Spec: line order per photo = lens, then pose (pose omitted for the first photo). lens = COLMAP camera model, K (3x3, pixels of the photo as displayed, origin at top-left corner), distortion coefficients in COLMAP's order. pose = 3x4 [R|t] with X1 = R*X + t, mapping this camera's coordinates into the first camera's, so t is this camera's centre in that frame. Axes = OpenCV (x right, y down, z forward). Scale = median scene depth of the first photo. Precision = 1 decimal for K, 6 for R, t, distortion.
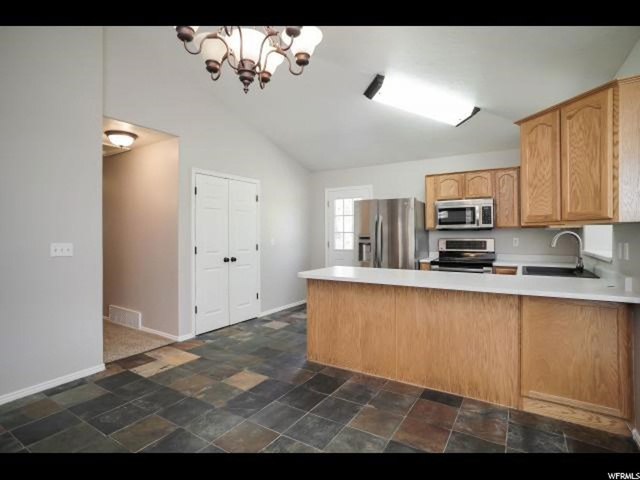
lens RADIAL K [[331.3, 0, 319.8], [0, 331.3, 232.7], [0, 0, 1]] dist [-0.031914, 0.000638]
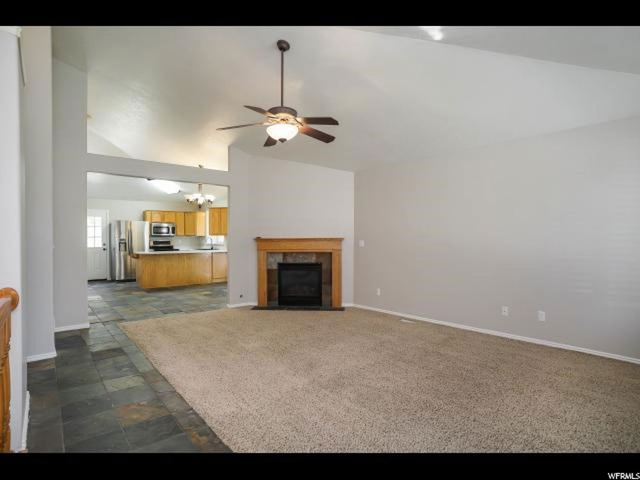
lens RADIAL K [[334.8, 0, 317.0], [0, 334.8, 241.4], [0, 0, 1]] dist [-0.045221, 0.002218]
pose [[0.301640, -0.003564, 0.953415, -1.887039], [-0.005303, 0.999971, 0.005416, 0.011866], [-0.953407, -0.006690, 0.301613, -0.941380]]
